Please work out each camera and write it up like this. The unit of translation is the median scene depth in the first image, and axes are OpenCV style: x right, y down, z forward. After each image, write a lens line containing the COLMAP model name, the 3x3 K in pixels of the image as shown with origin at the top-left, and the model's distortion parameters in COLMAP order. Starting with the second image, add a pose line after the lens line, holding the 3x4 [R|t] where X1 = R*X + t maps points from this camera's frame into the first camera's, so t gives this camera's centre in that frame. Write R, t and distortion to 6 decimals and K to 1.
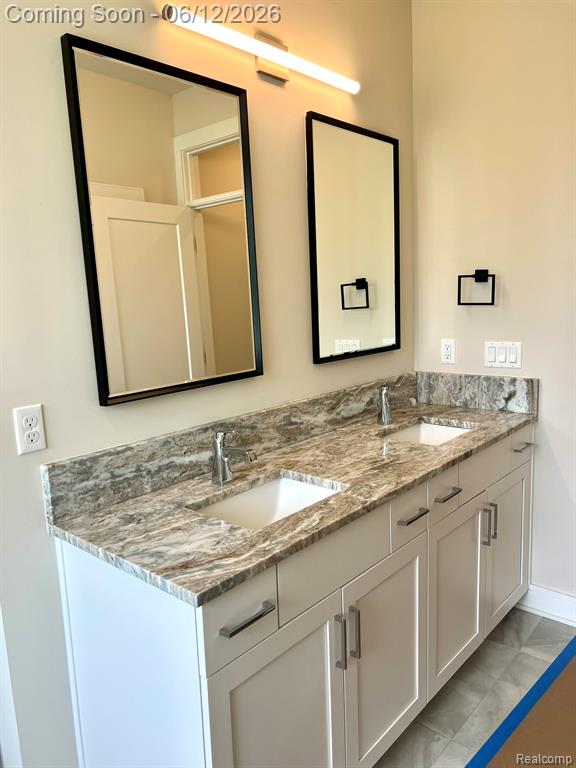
lens RADIAL K [[580.0, 0, 288.0], [0, 580.0, 384.0], [0, 0, 1]] dist [0.051295, -0.052700]
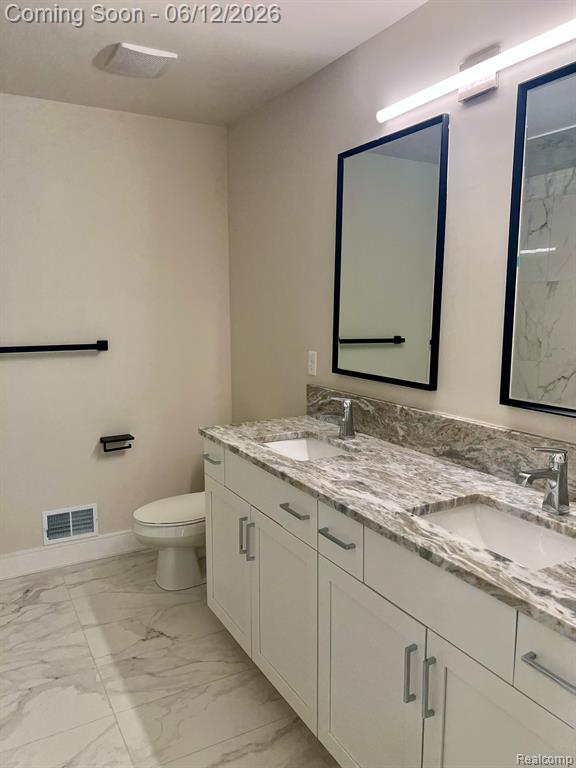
lens RADIAL K [[580.0, 0, 288.0], [0, 580.0, 384.0], [0, 0, 1]] dist [0.051295, -0.052700]
pose [[-0.328371, 0.183968, -0.926460, 1.060759], [-0.143542, 0.959738, 0.241453, -0.251133], [0.933578, 0.212271, -0.288743, 1.074158]]
